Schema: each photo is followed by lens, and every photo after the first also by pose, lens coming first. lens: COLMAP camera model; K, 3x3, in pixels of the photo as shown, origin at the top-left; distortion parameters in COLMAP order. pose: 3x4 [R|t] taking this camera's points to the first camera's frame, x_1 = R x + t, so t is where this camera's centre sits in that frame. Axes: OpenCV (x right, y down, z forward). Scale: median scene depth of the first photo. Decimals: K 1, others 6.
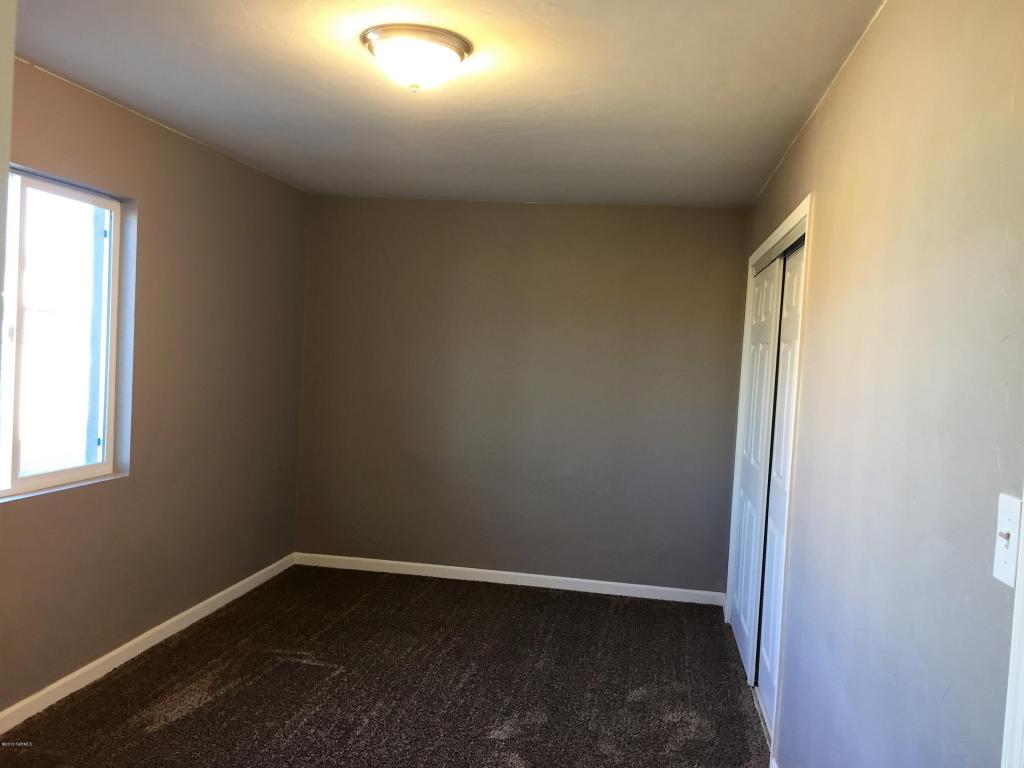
lens RADIAL K [[870.5, 0, 517.9], [0, 870.5, 379.8], [0, 0, 1]] dist [0.069965, -0.096400]
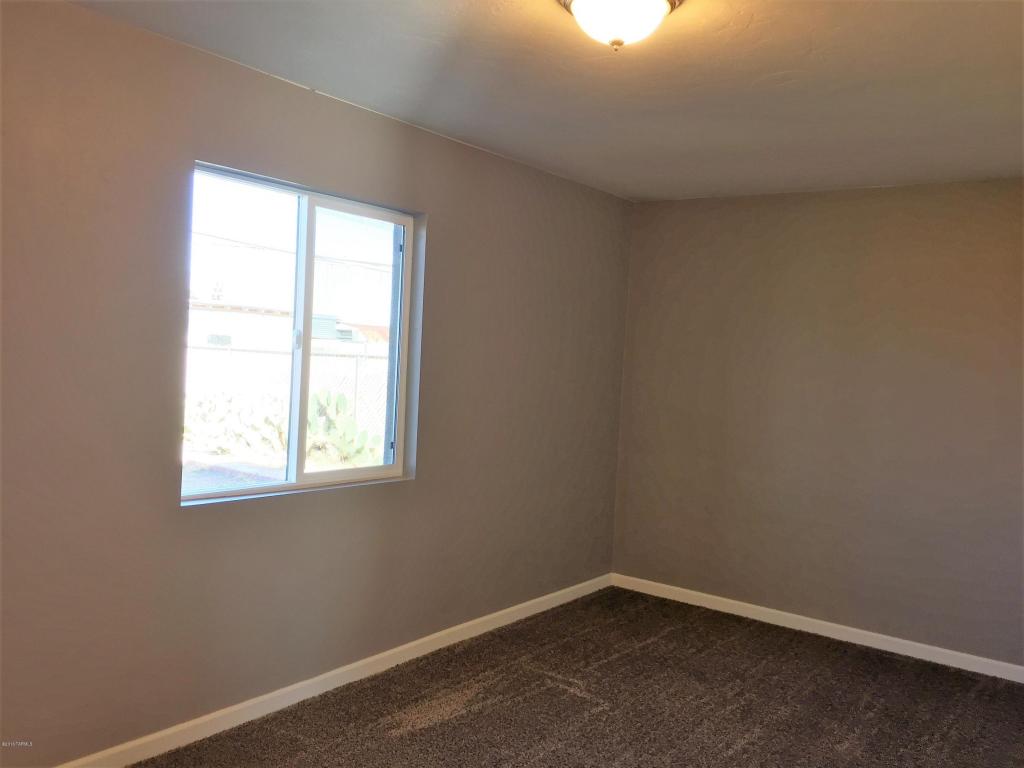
lens RADIAL K [[870.5, 0, 513.5], [0, 870.5, 382.7], [0, 0, 1]] dist [0.069965, -0.096400]
pose [[0.890591, 0.013624, -0.454601, 0.121717], [-0.024107, 0.999560, -0.017271, 0.009733], [0.454166, 0.026341, 0.890528, 0.127328]]
